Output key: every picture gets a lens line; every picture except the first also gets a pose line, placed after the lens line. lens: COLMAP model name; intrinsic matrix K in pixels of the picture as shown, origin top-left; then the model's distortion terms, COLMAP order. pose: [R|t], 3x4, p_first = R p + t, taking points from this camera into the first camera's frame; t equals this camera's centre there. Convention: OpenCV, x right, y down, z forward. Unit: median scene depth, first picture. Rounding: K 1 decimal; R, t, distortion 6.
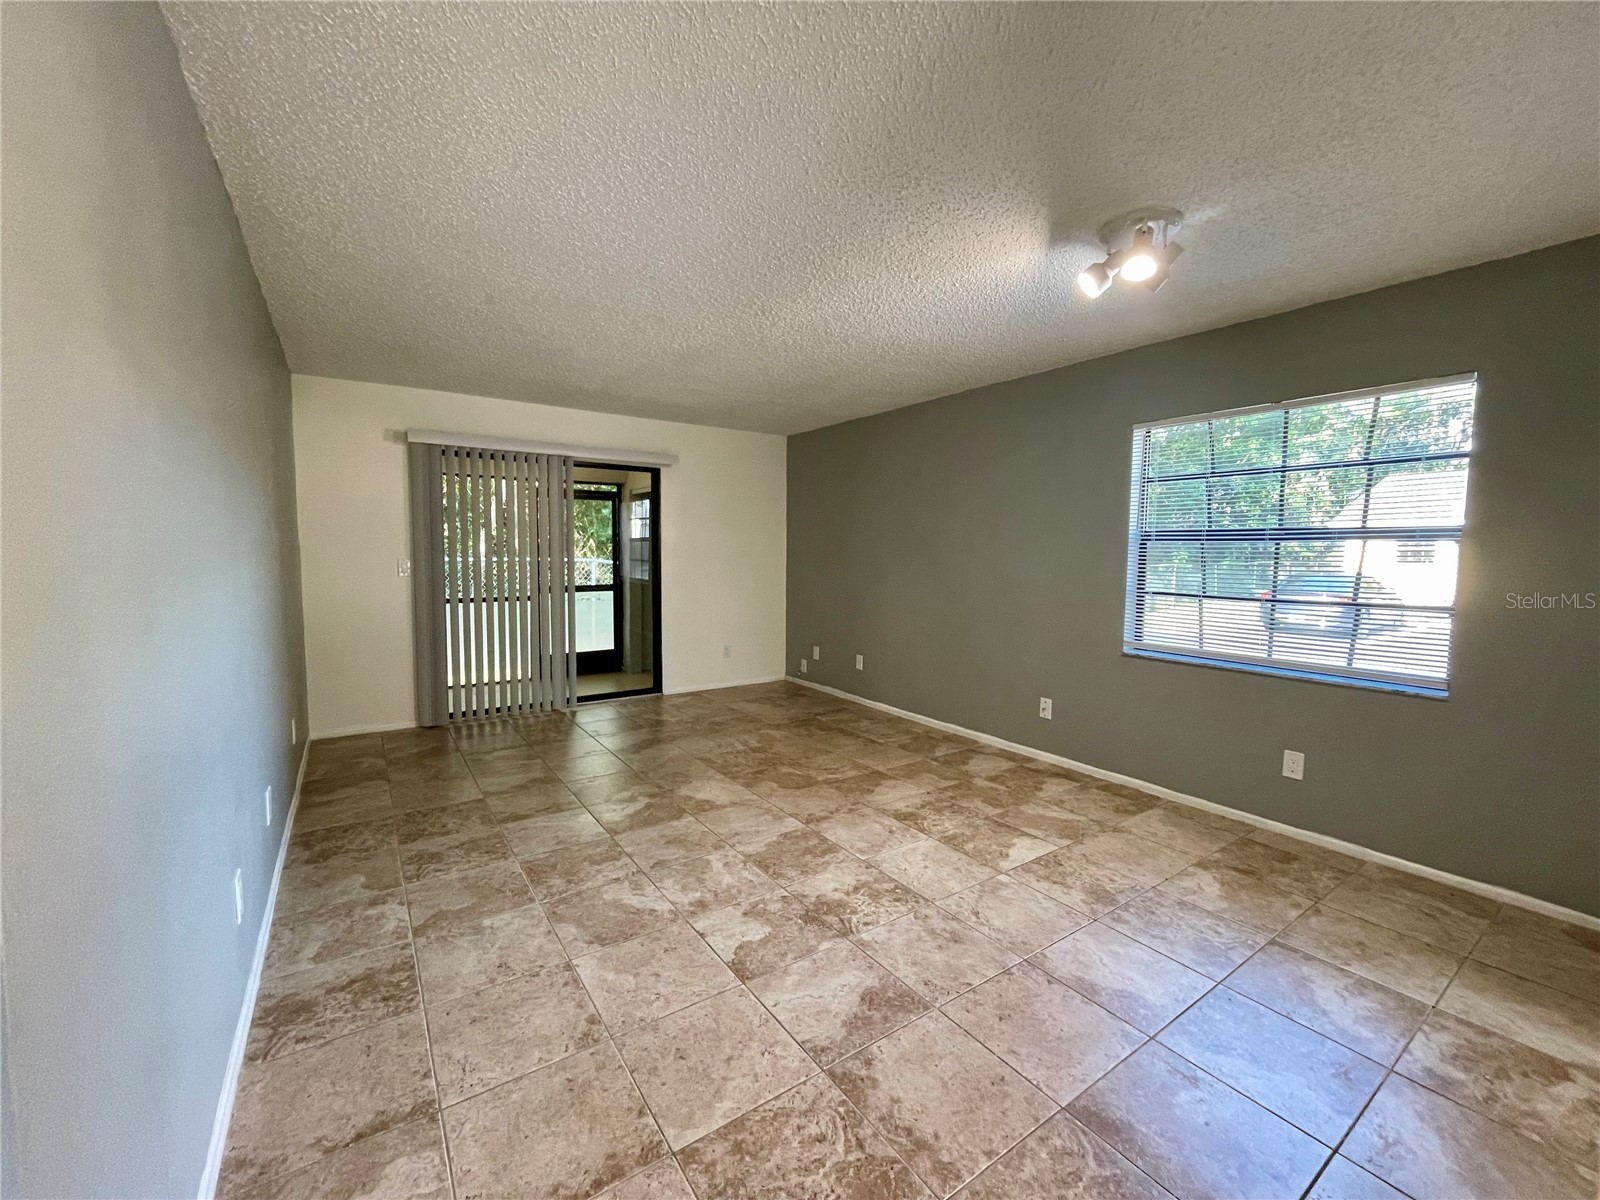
lens RADIAL K [[648.1, 0, 800.7], [0, 648.1, 597.9], [0, 0, 1]] dist [0.001636, 0.000061]
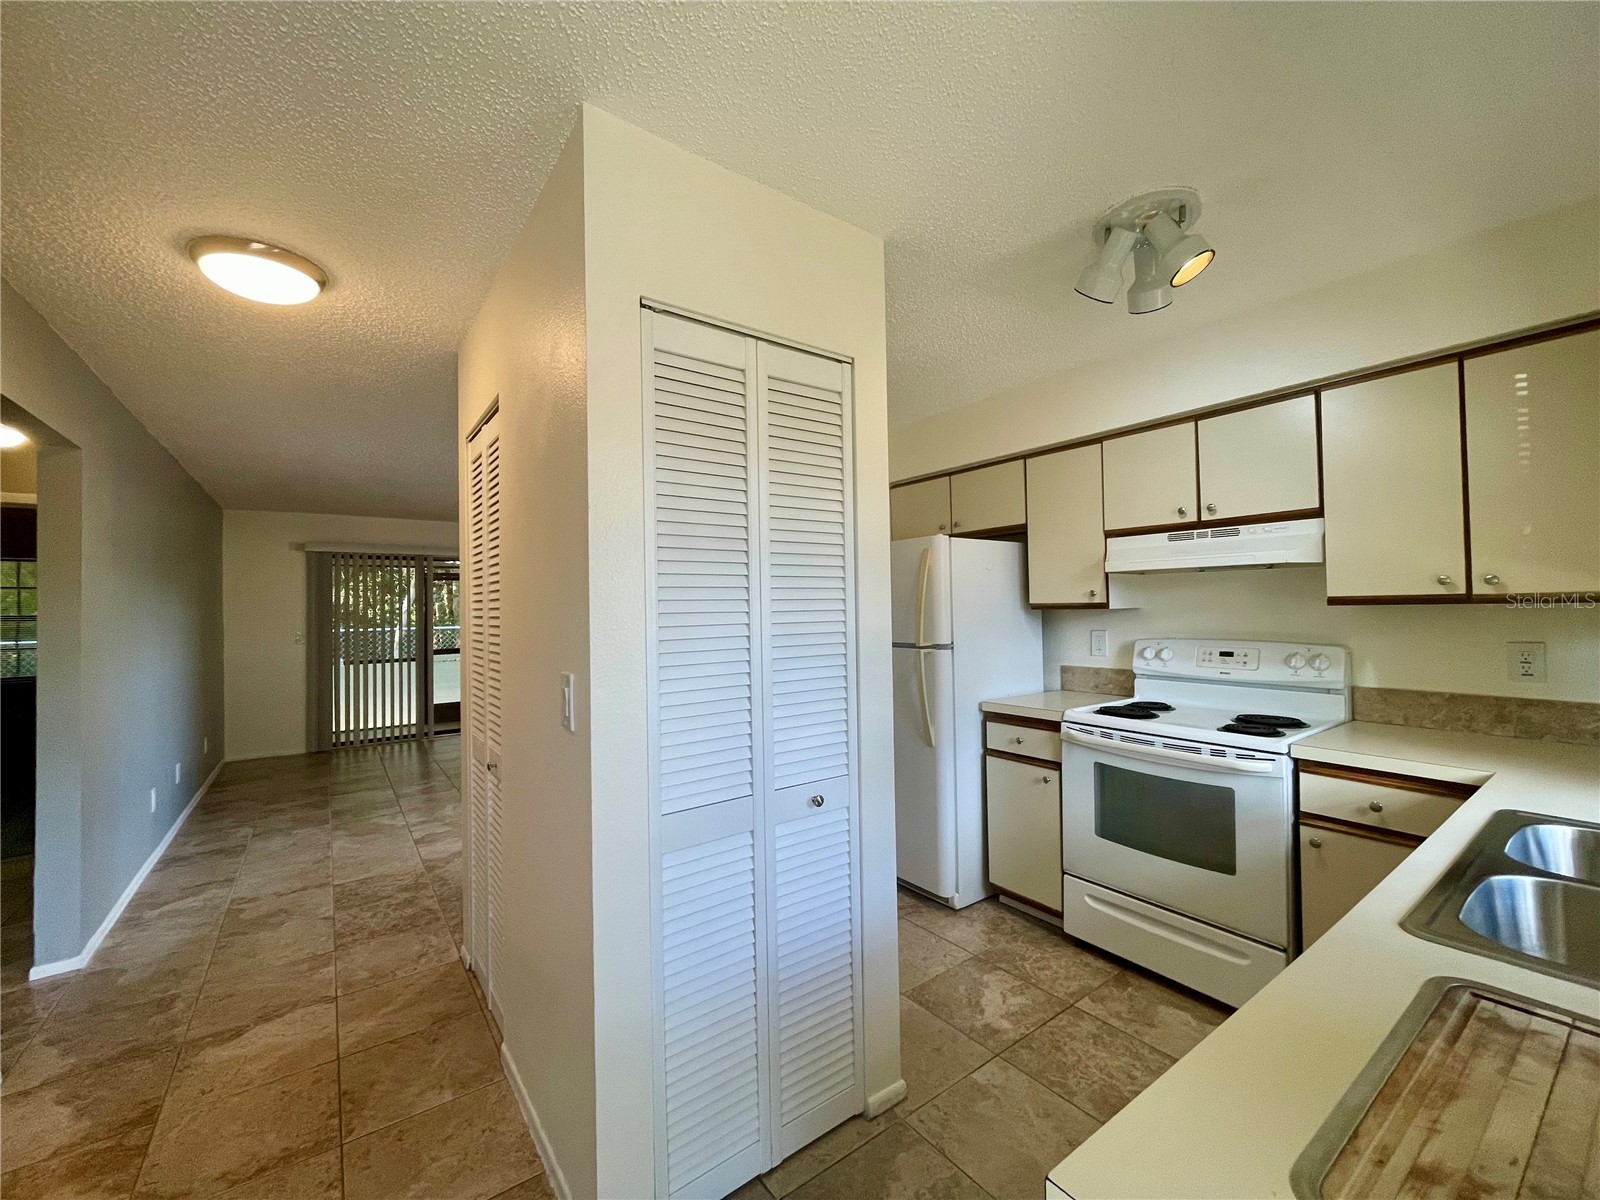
lens RADIAL K [[648.1, 0, 799.5], [0, 648.1, 597.9], [0, 0, 1]] dist [0.001636, 0.000061]
pose [[0.999351, -0.023055, 0.027665, 0.866736], [0.025384, 0.995883, -0.087023, 0.039047], [-0.025545, 0.087669, 0.995822, -0.881431]]
